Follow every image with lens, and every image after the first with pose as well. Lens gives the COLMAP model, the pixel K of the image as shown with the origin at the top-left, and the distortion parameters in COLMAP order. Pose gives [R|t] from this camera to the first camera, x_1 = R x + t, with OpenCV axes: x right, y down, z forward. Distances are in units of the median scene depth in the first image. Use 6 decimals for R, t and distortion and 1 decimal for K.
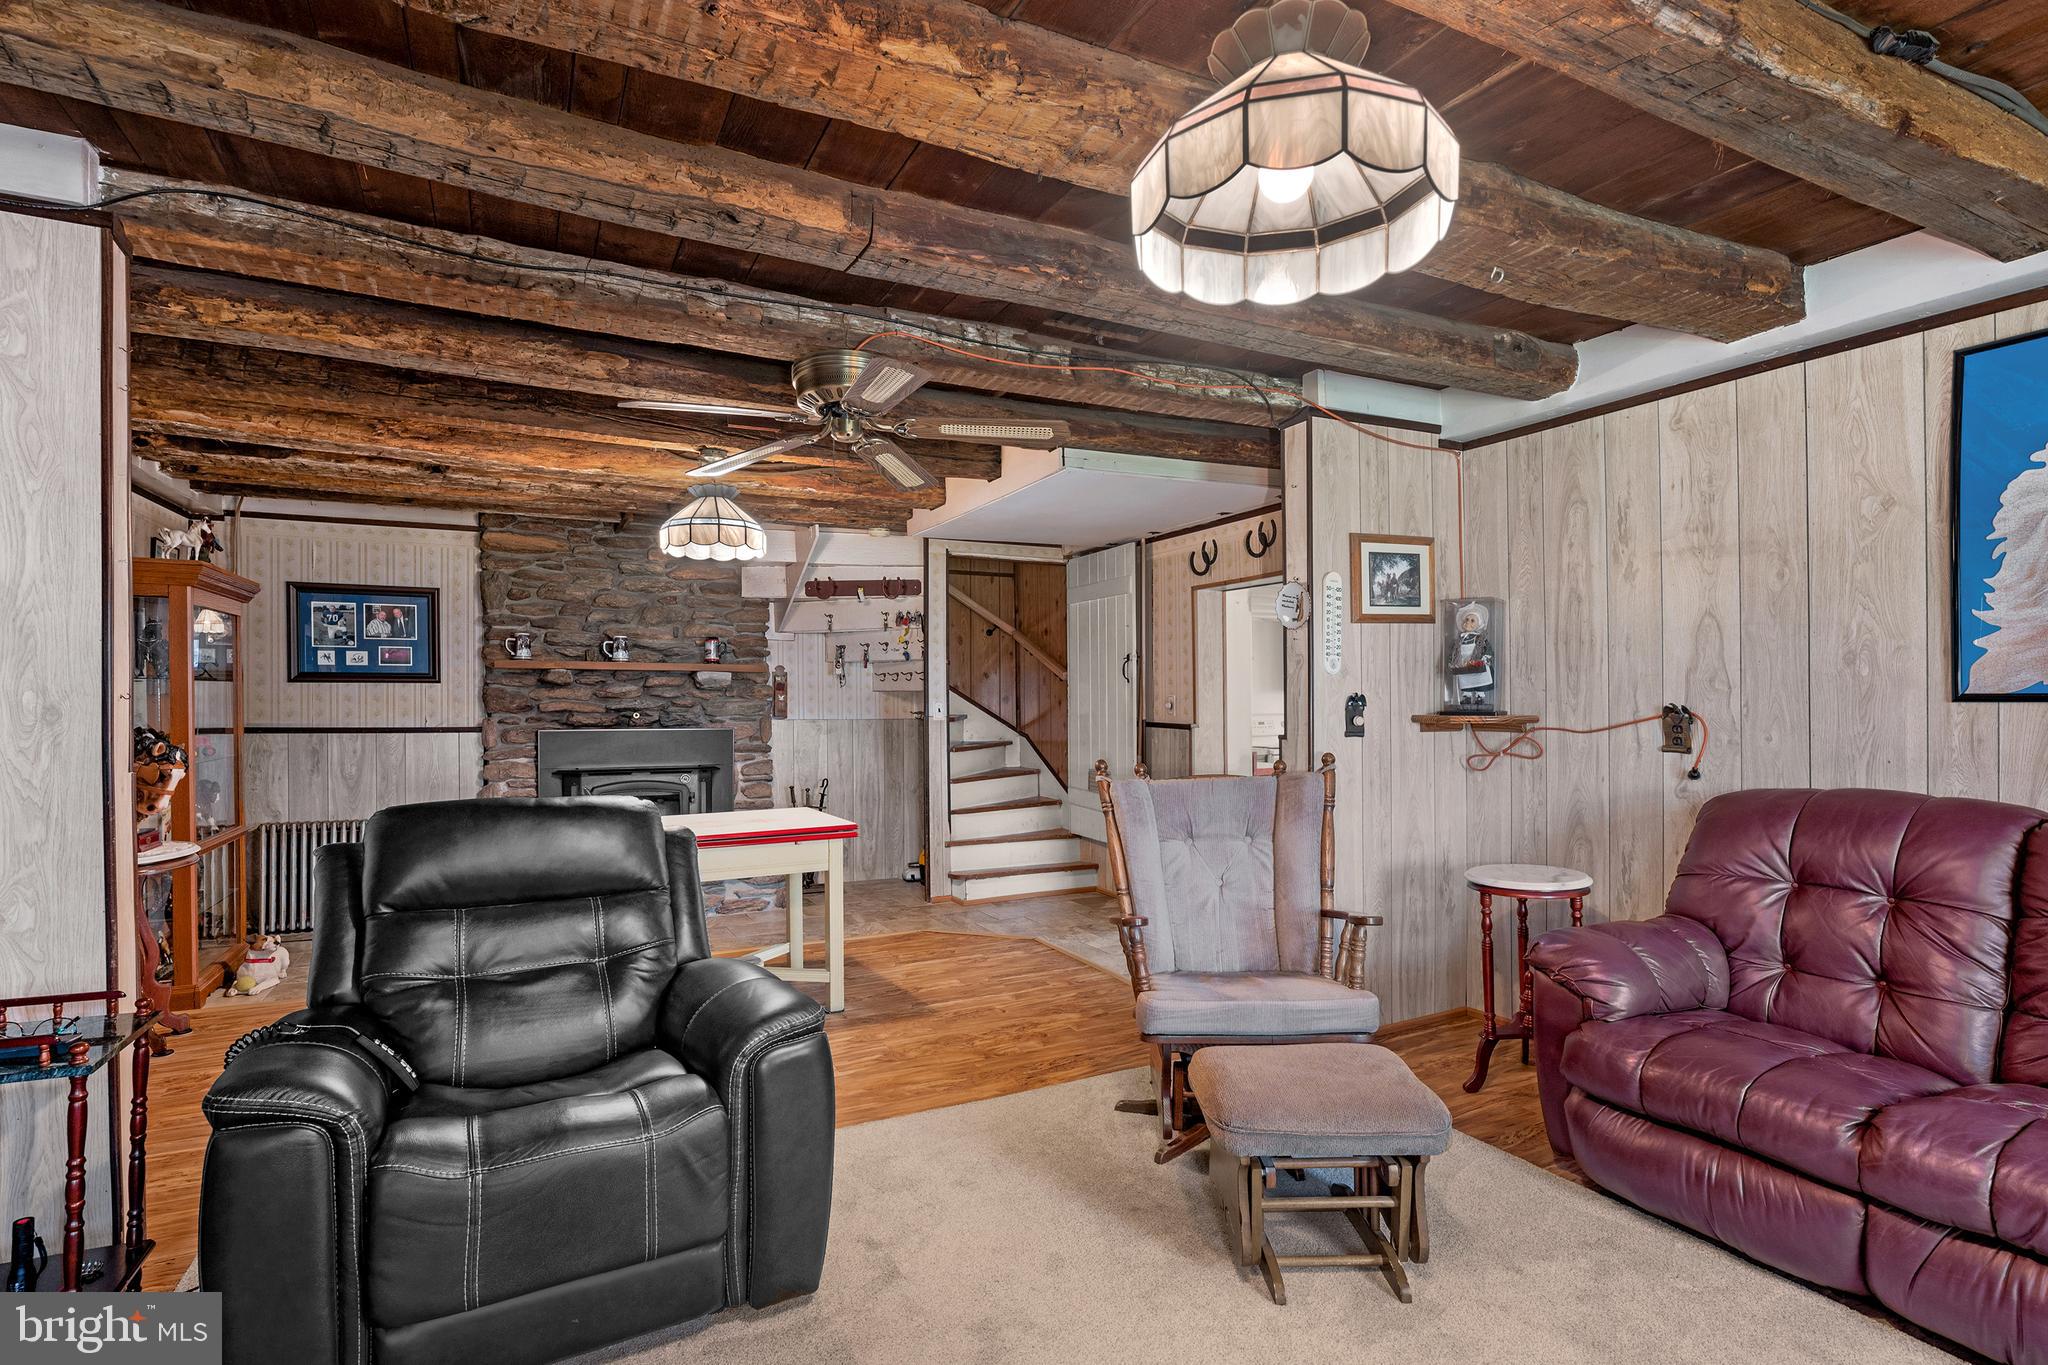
lens RADIAL K [[963.9, 0, 1042.0], [0, 963.9, 685.1], [0, 0, 1]] dist [0.000936, -0.001185]
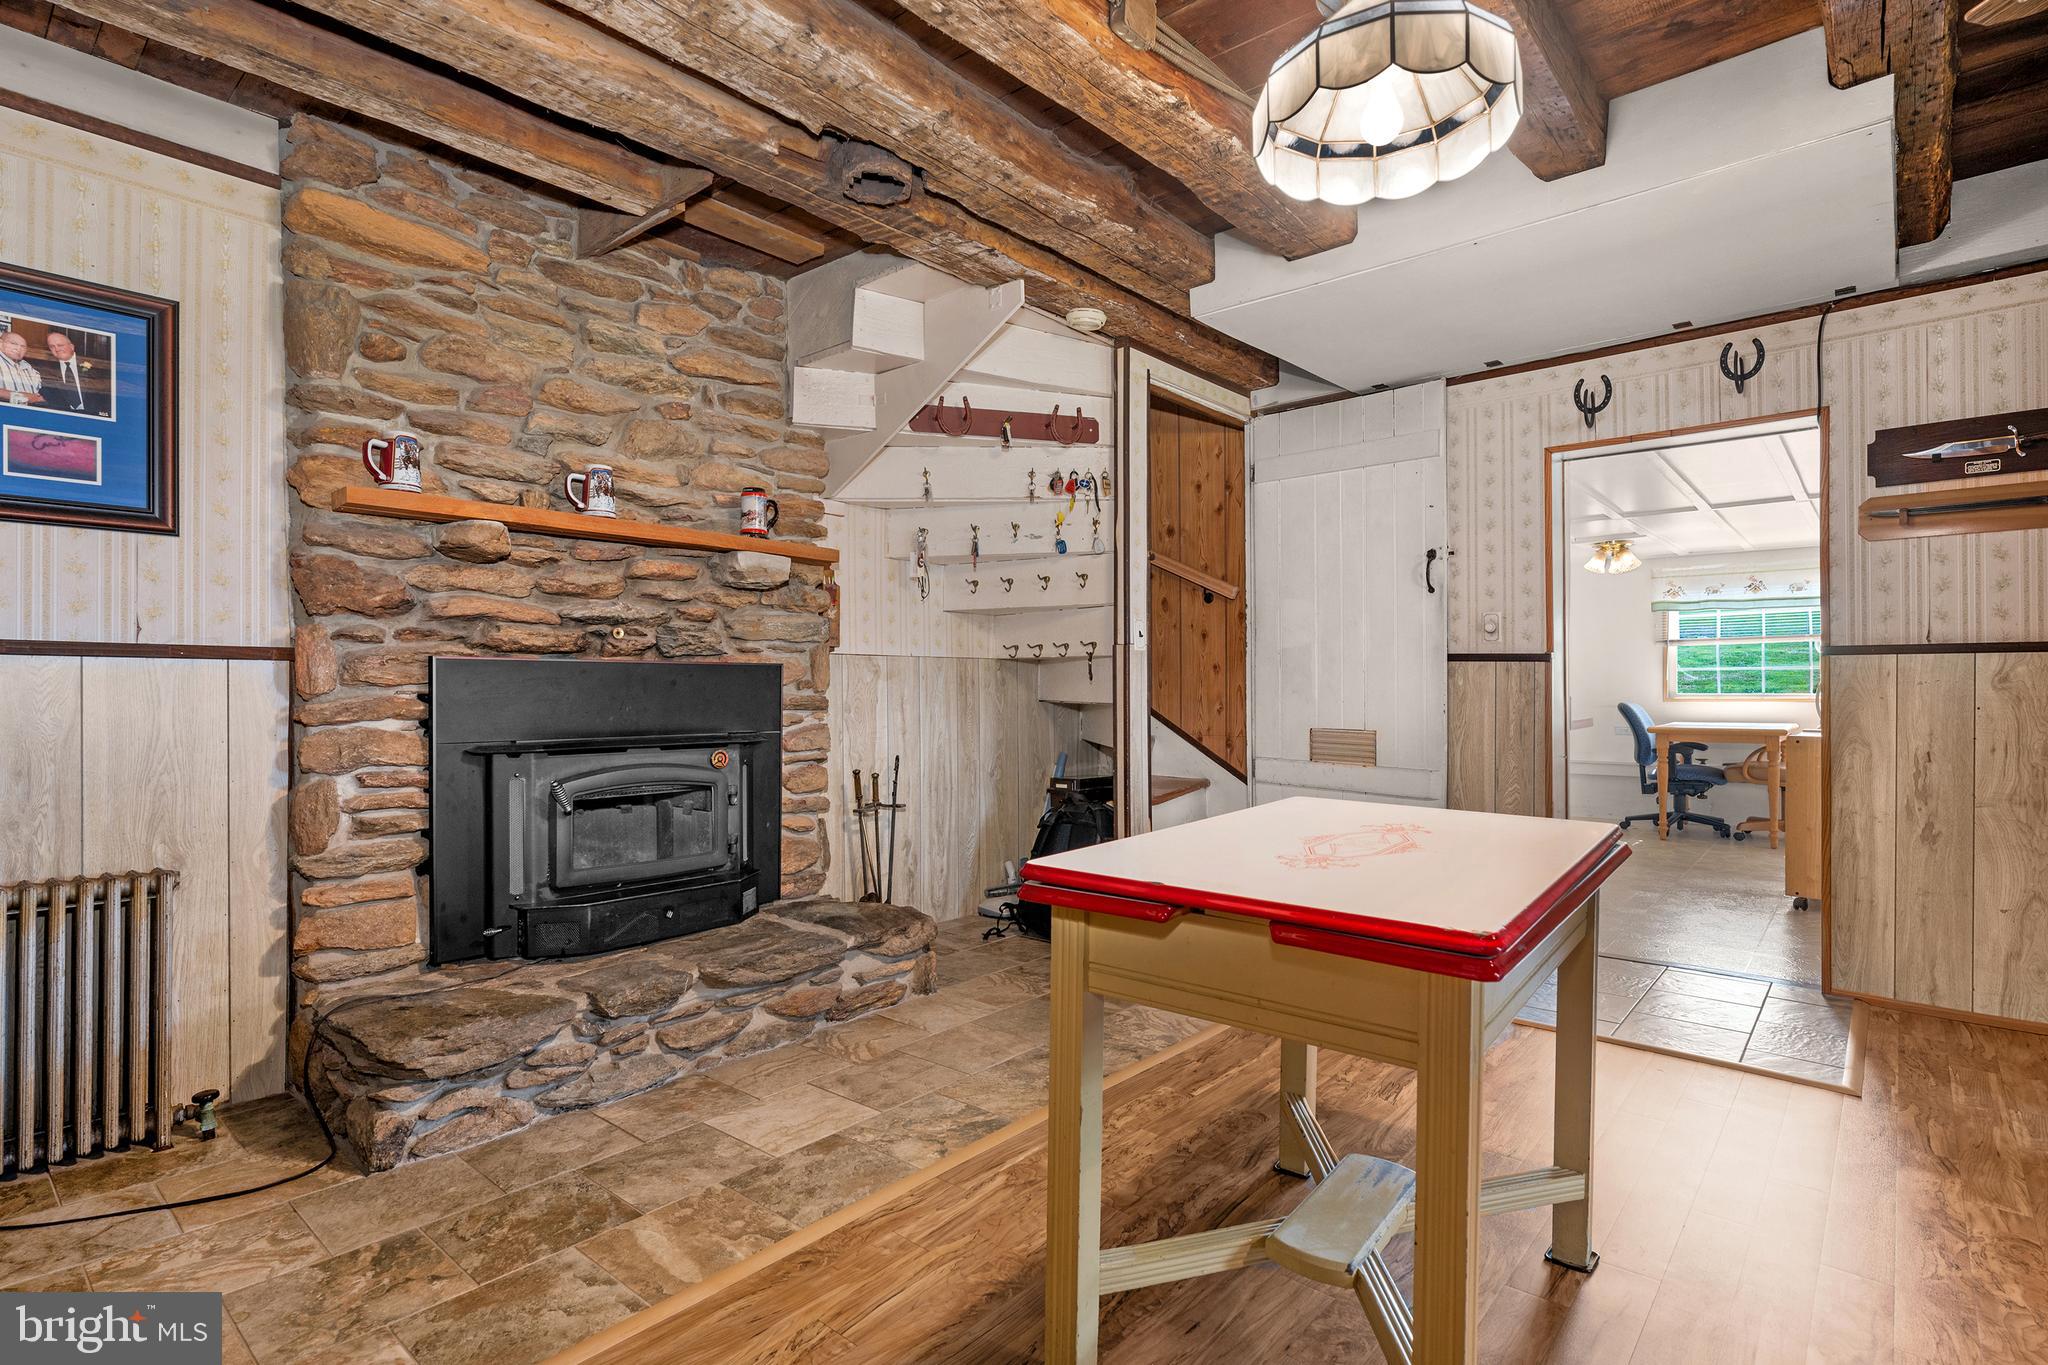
lens RADIAL K [[993.9, 0, 973.9], [0, 993.9, 661.4], [0, 0, 1]] dist [-0.002963, 0.001874]
pose [[0.943749, 0.008569, 0.330553, -0.432246], [-0.006907, 0.999957, -0.006203, 0.049468], [-0.330592, 0.003571, 0.943767, 0.478890]]
